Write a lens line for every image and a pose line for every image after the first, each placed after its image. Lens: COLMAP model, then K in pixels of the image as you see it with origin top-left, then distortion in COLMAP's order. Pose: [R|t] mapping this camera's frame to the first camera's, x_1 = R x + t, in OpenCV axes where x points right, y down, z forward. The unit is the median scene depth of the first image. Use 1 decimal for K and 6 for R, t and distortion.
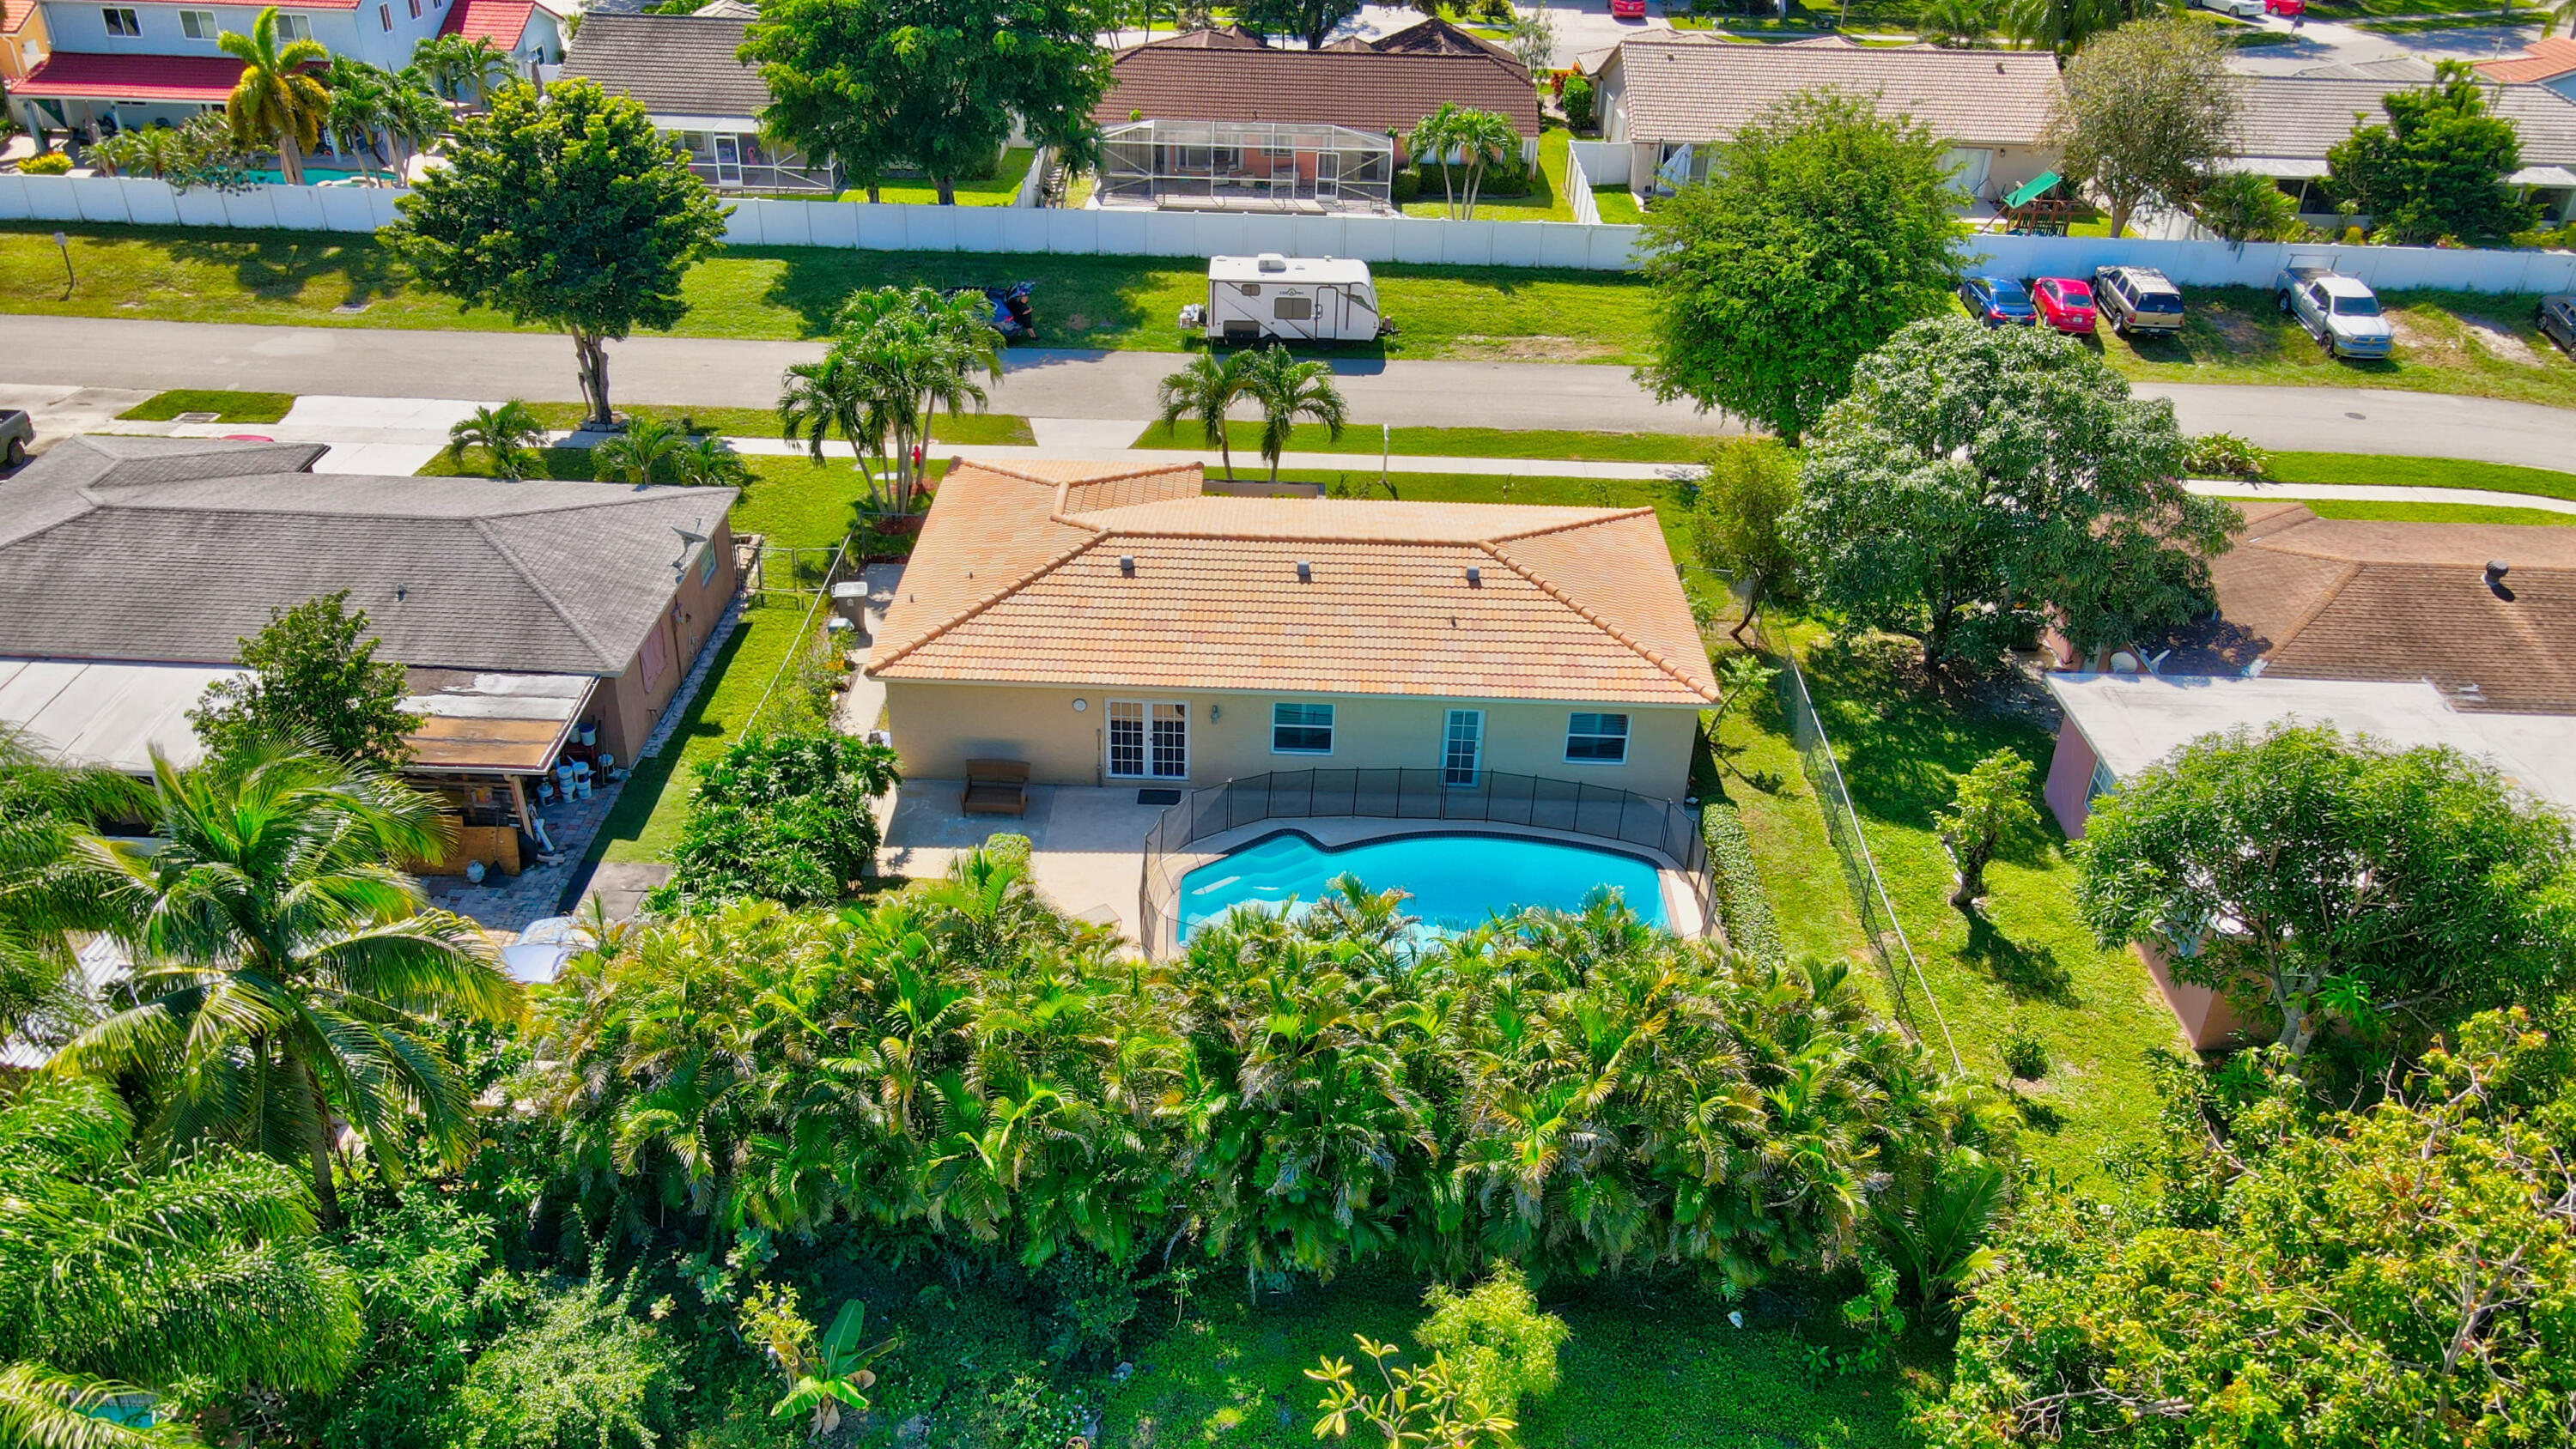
lens RADIAL K [[1909.4, 0, 1271.1], [0, 1909.4, 724.2], [0, 0, 1]] dist [-0.012794, 0.041695]
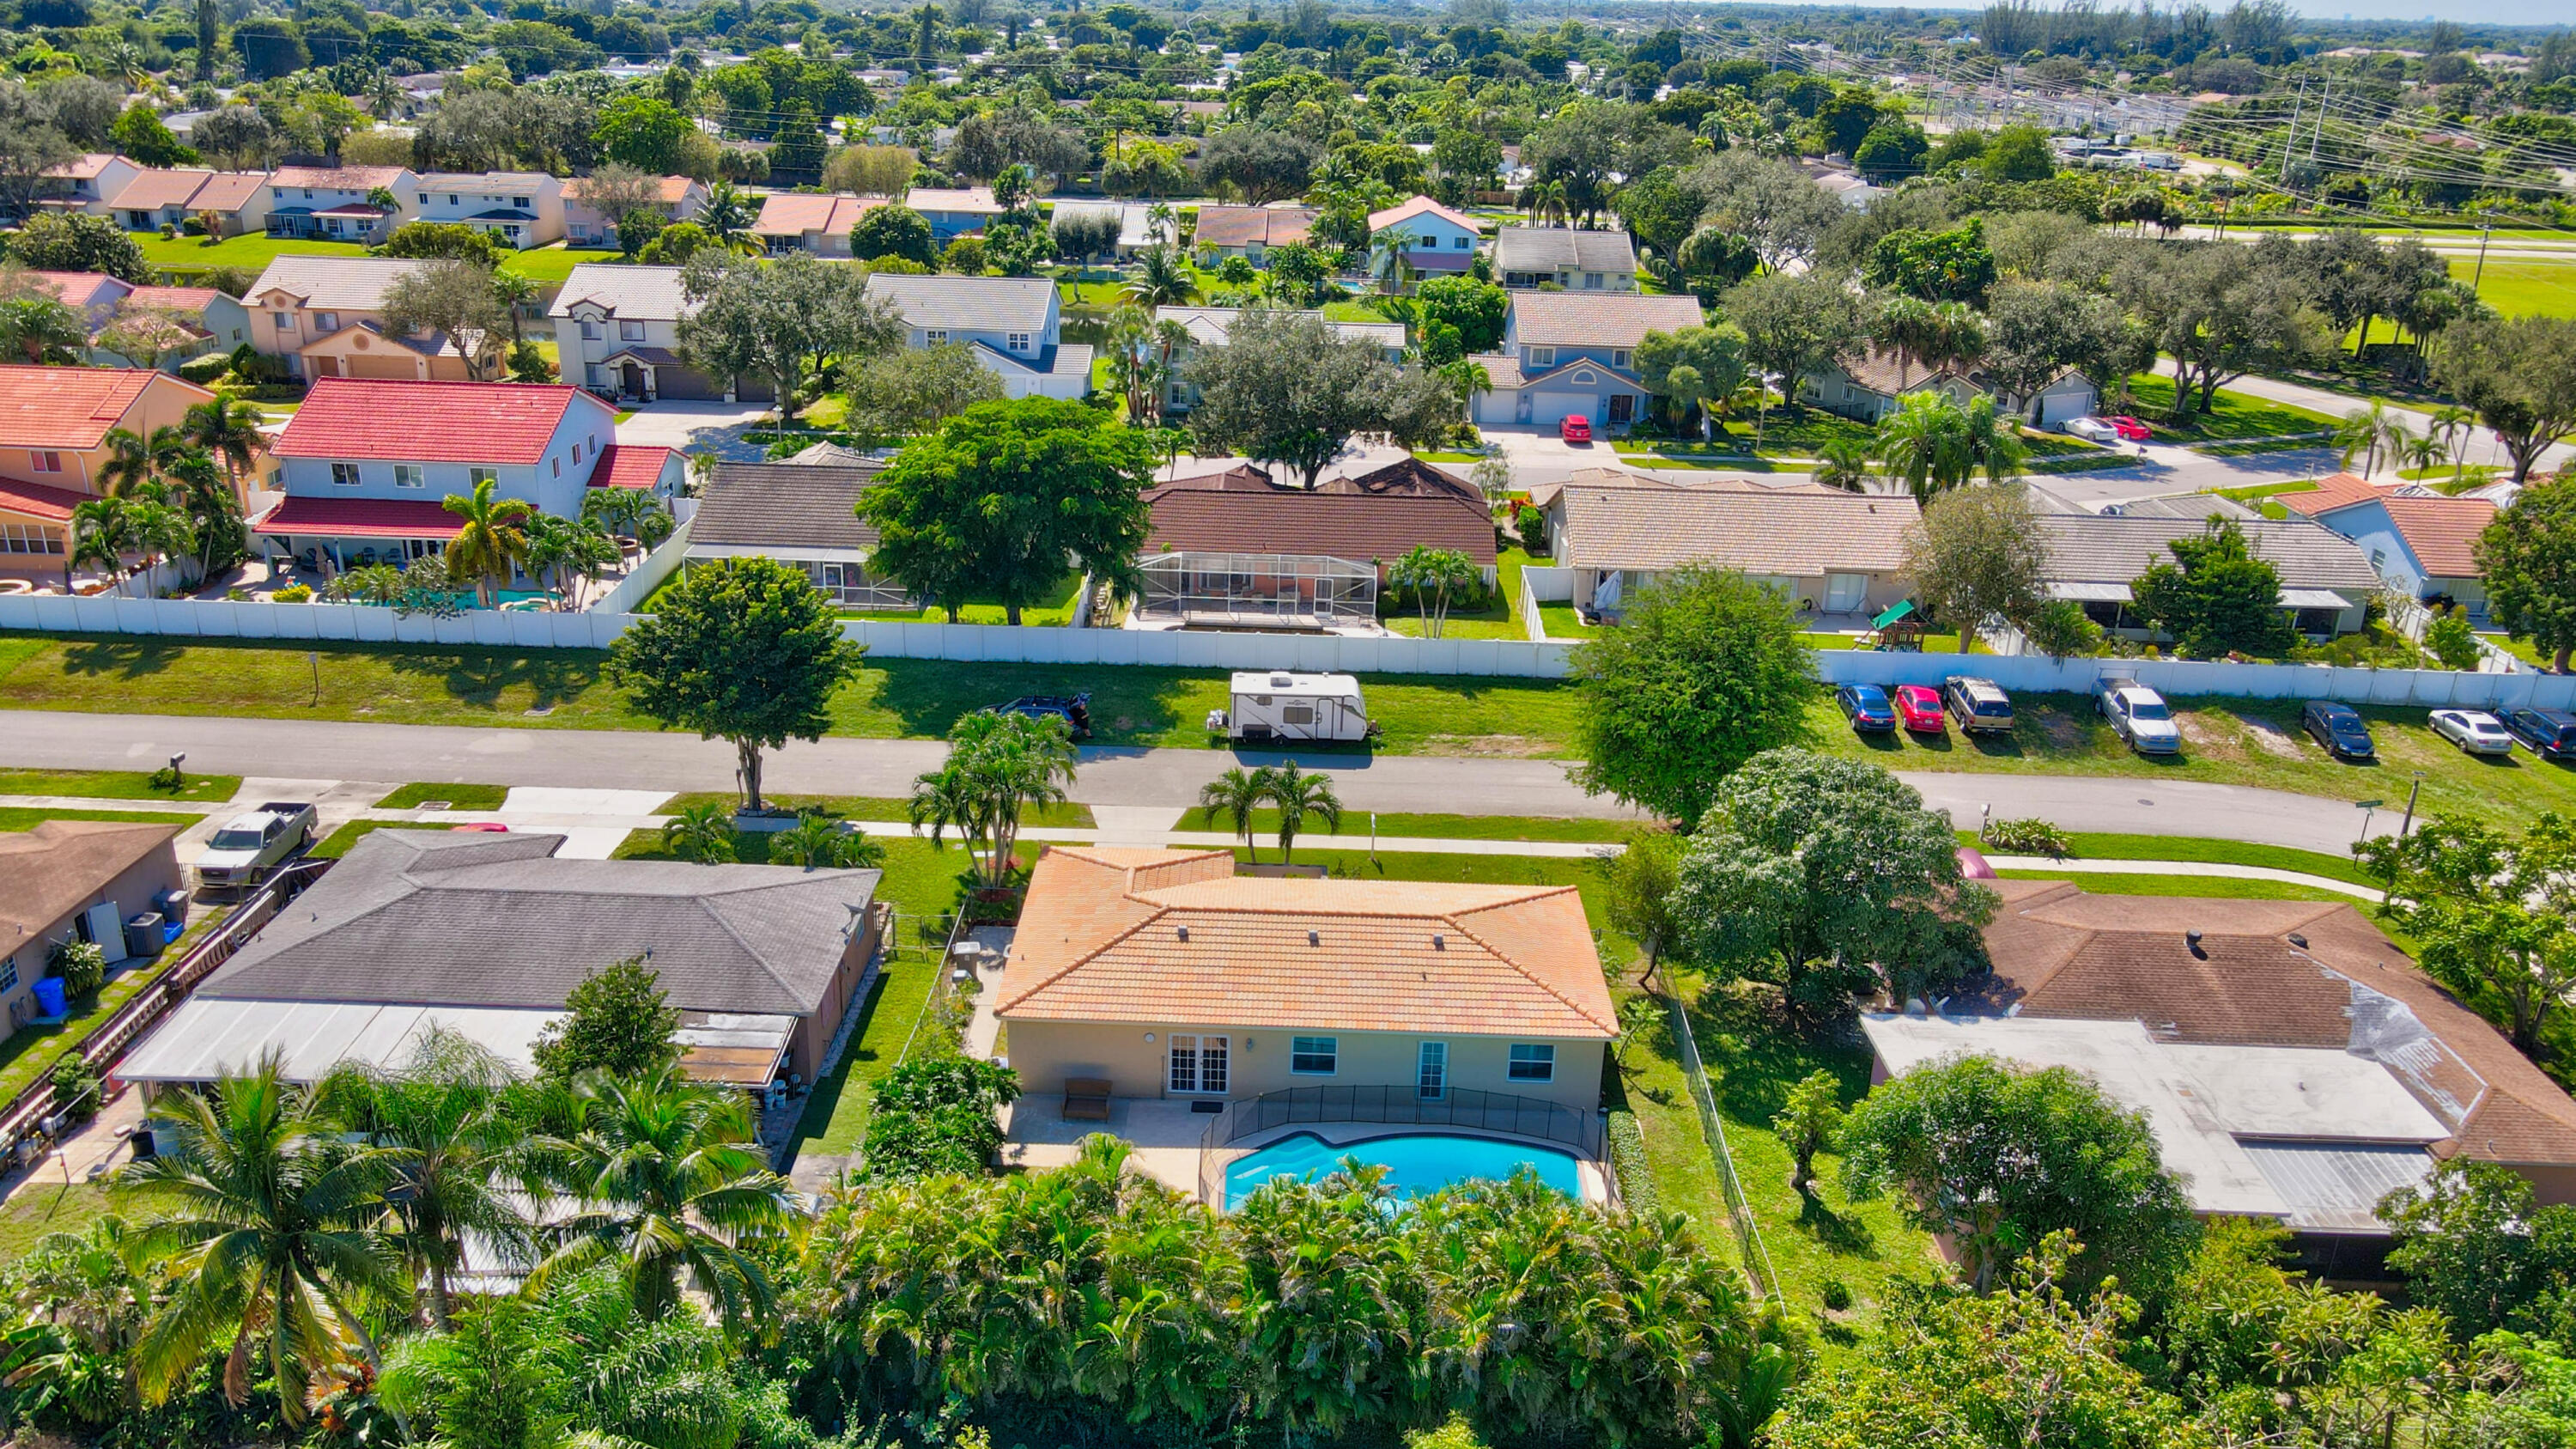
lens RADIAL K [[1910.0, 0, 1266.2], [0, 1910.0, 729.6], [0, 0, 1]] dist [-0.012794, 0.041695]
pose [[0.999995, 0.000923, 0.002906, -0.020714], [-0.000426, 0.986043, -0.166489, -0.000004], [-0.003019, 0.166487, 0.986039, -0.363756]]
